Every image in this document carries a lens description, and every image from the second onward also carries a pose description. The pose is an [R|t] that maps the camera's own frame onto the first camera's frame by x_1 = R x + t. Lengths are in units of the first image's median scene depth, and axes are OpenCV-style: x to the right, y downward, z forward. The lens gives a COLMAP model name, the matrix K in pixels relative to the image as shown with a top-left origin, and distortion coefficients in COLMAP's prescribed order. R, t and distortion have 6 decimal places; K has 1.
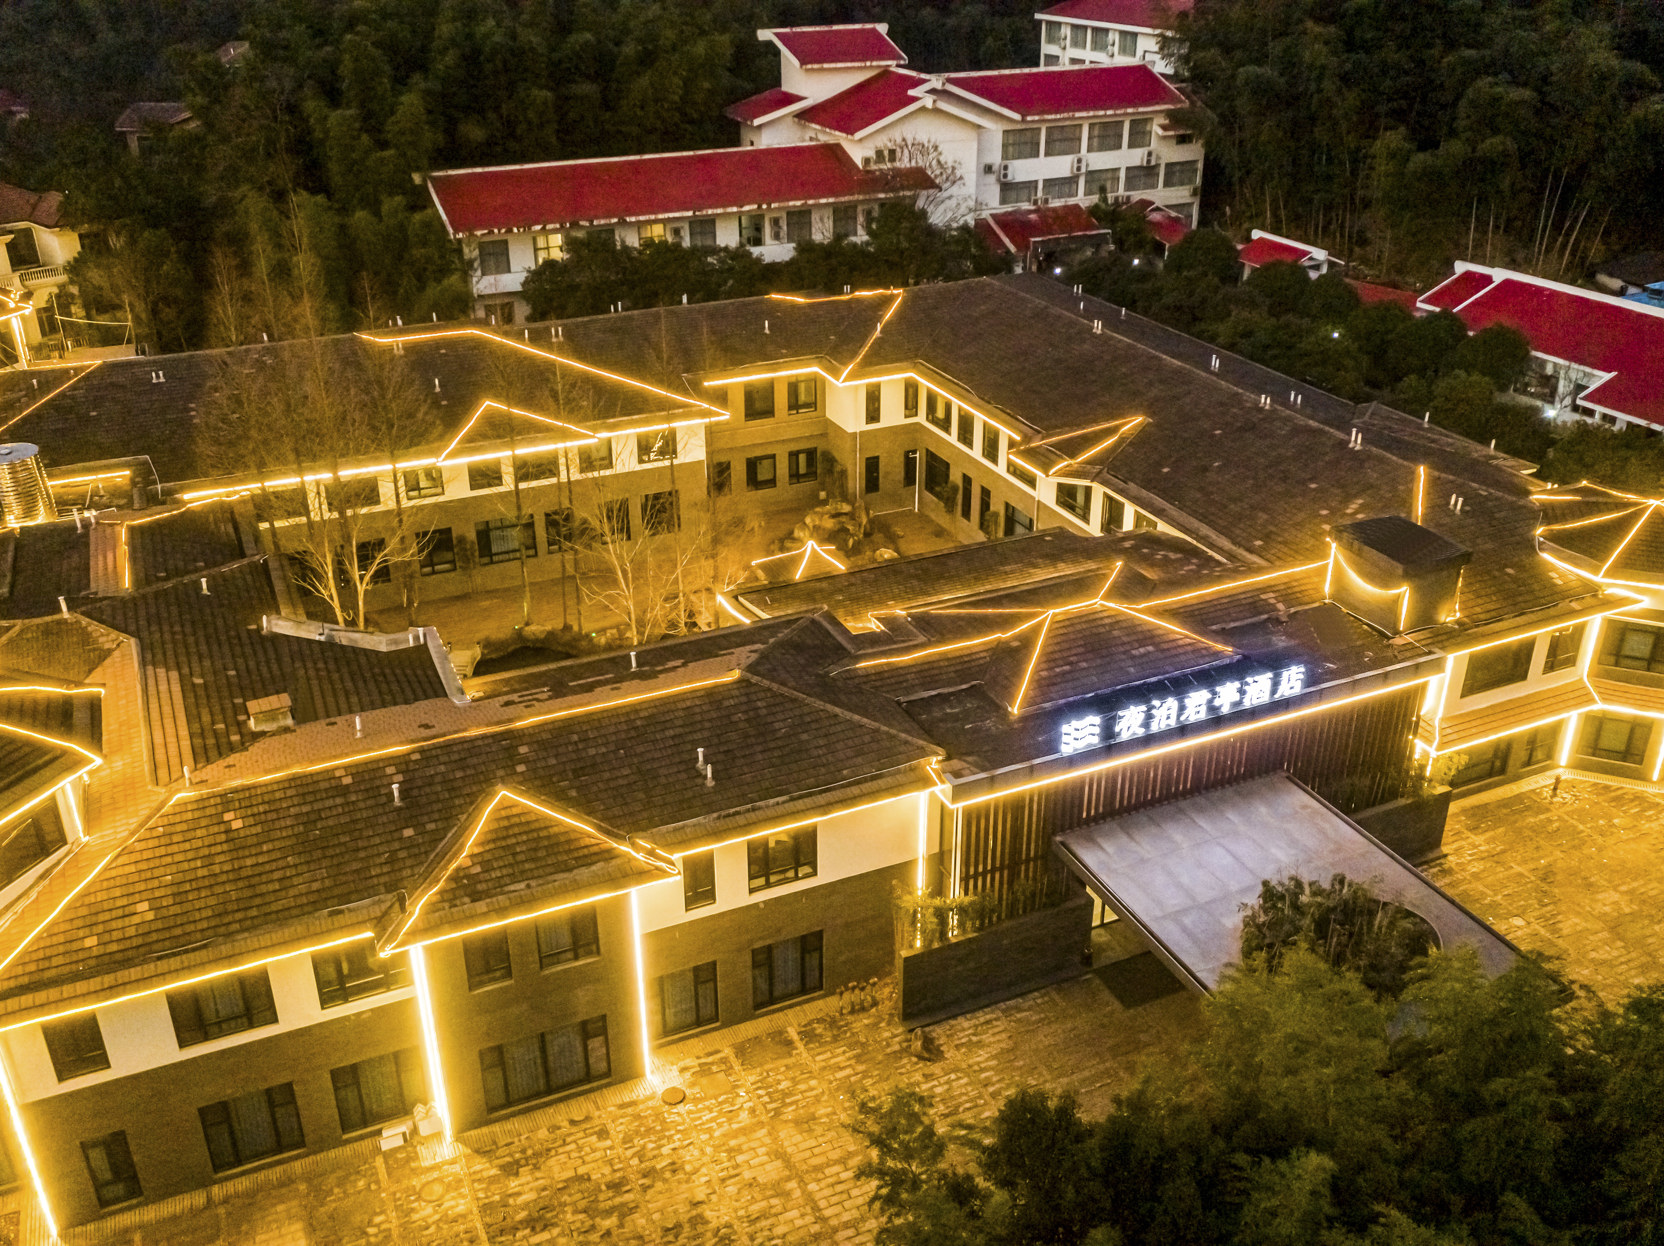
lens RADIAL K [[1487.9, 0, 857.1], [0, 1487.9, 626.1], [0, 0, 1]] dist [-0.003199, 0.005437]
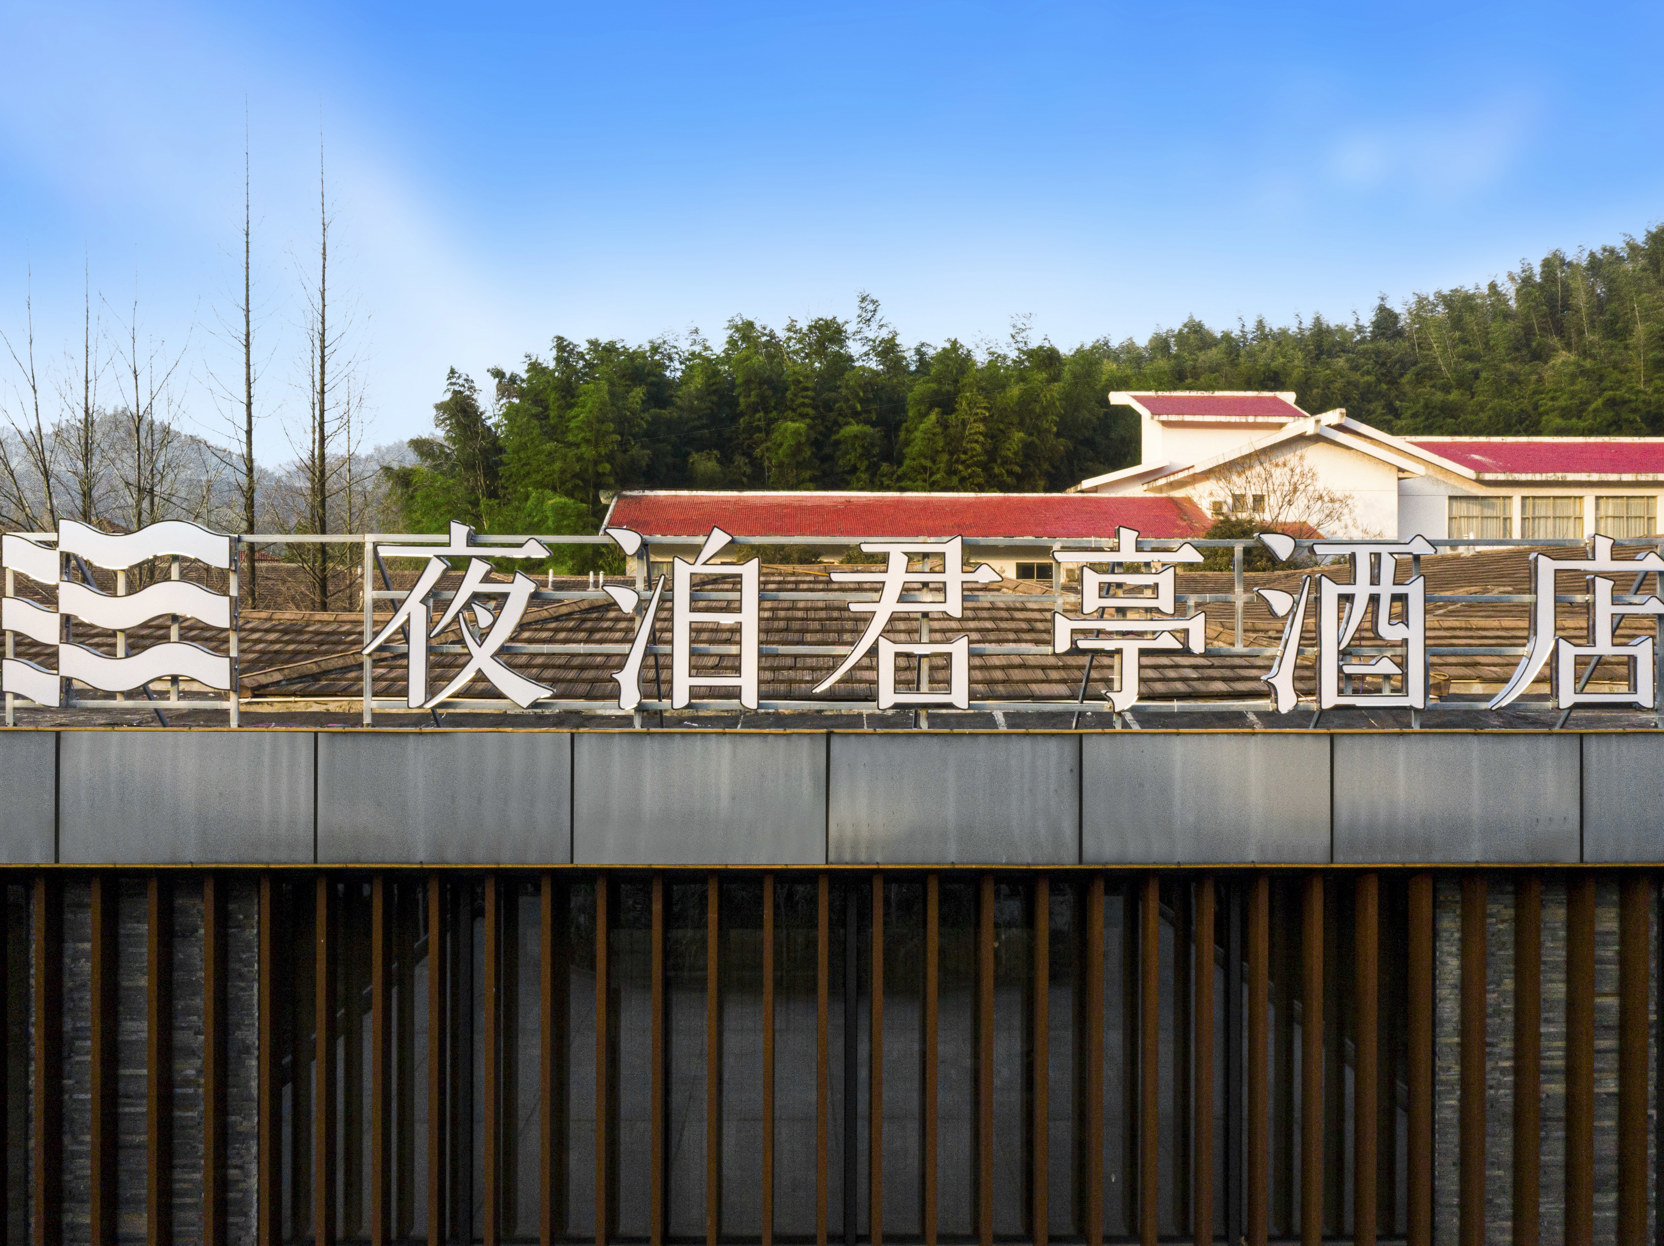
lens RADIAL K [[1503.1, 0, 832.0], [0, 1503.1, 623.0], [0, 0, 1]] dist [-0.000116, 0.001128]
pose [[0.913026, 0.006770, -0.407844, 0.175460], [-0.186975, 0.895578, -0.403708, 0.075941], [0.362523, 0.444853, 0.818952, 0.512572]]
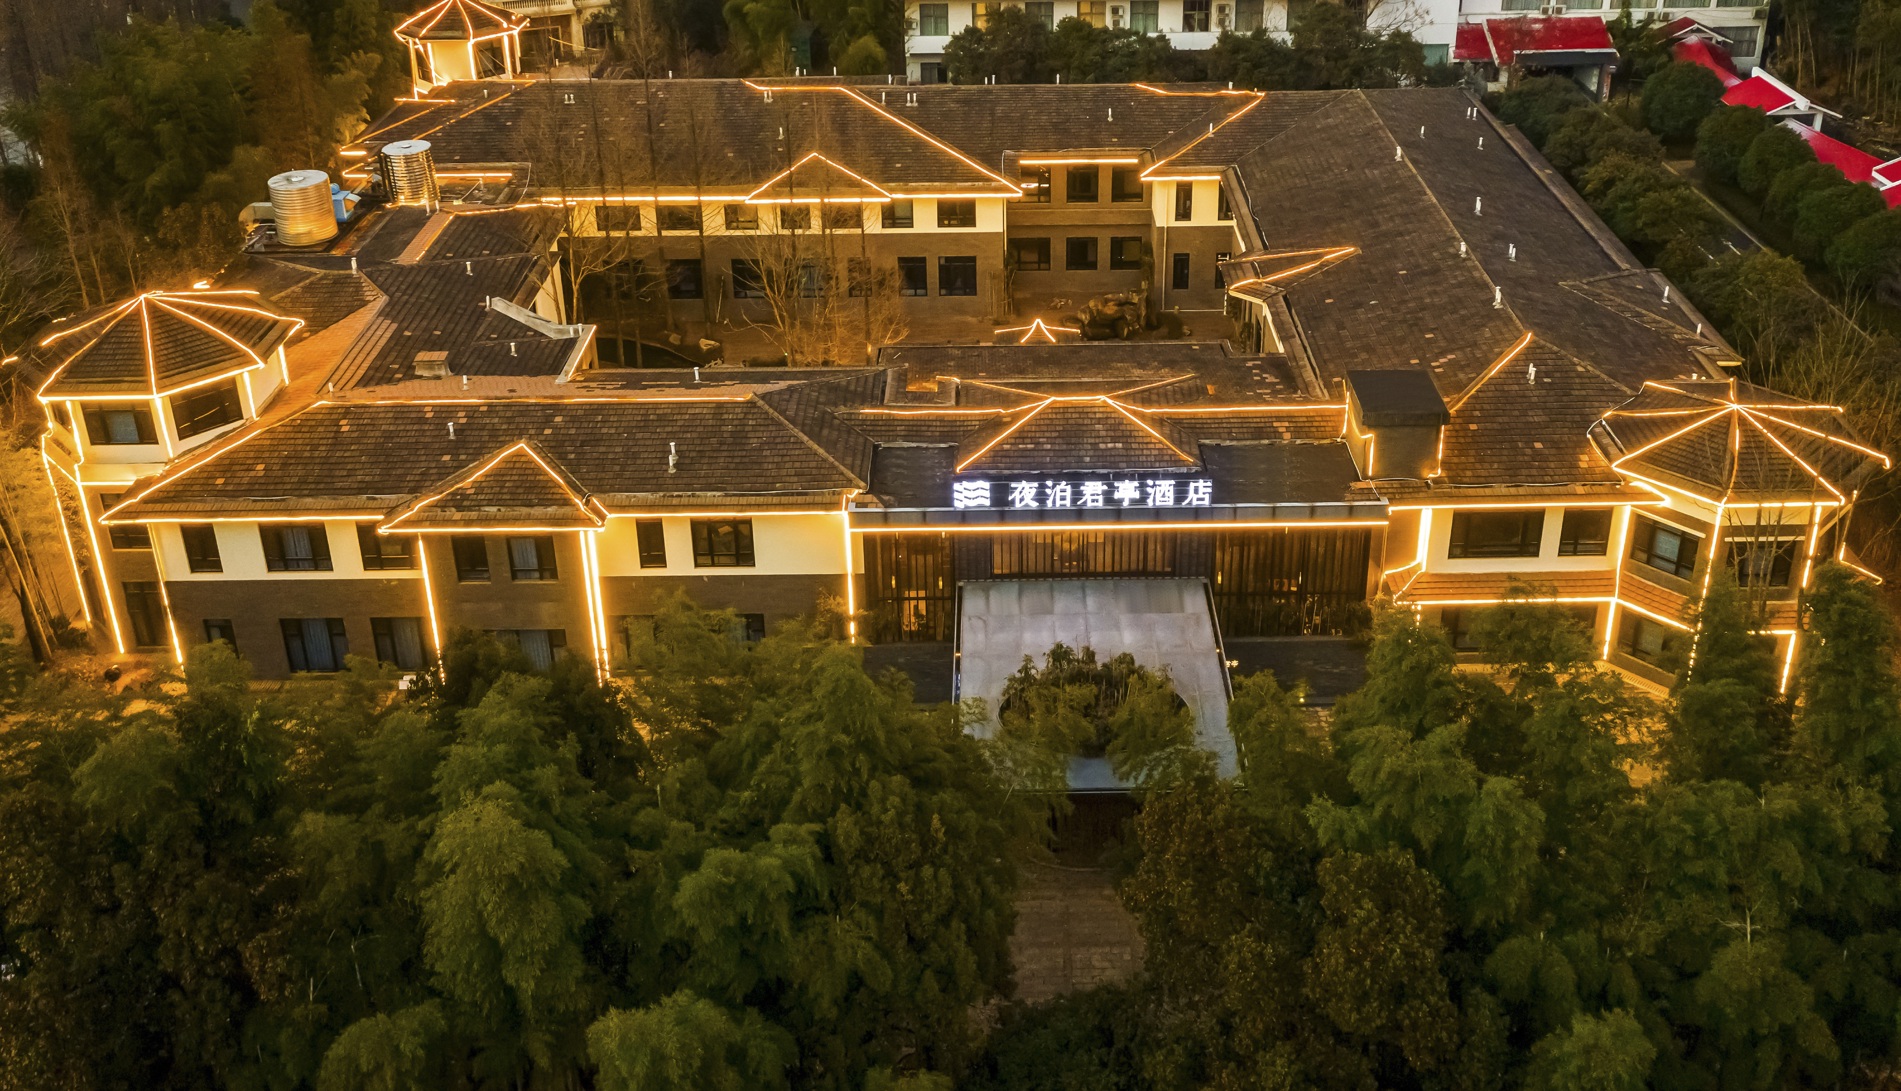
lens RADIAL K [[1785.7, 0, 1028.3], [0, 1785.7, 382.4], [0, 0, 1]] dist [-0.003406, 0.006887]
pose [[0.915040, 0.168898, -0.366300, 0.399394], [-0.179343, 0.983771, 0.005600, -0.017166], [0.361301, 0.060569, 0.930480, -0.168766]]
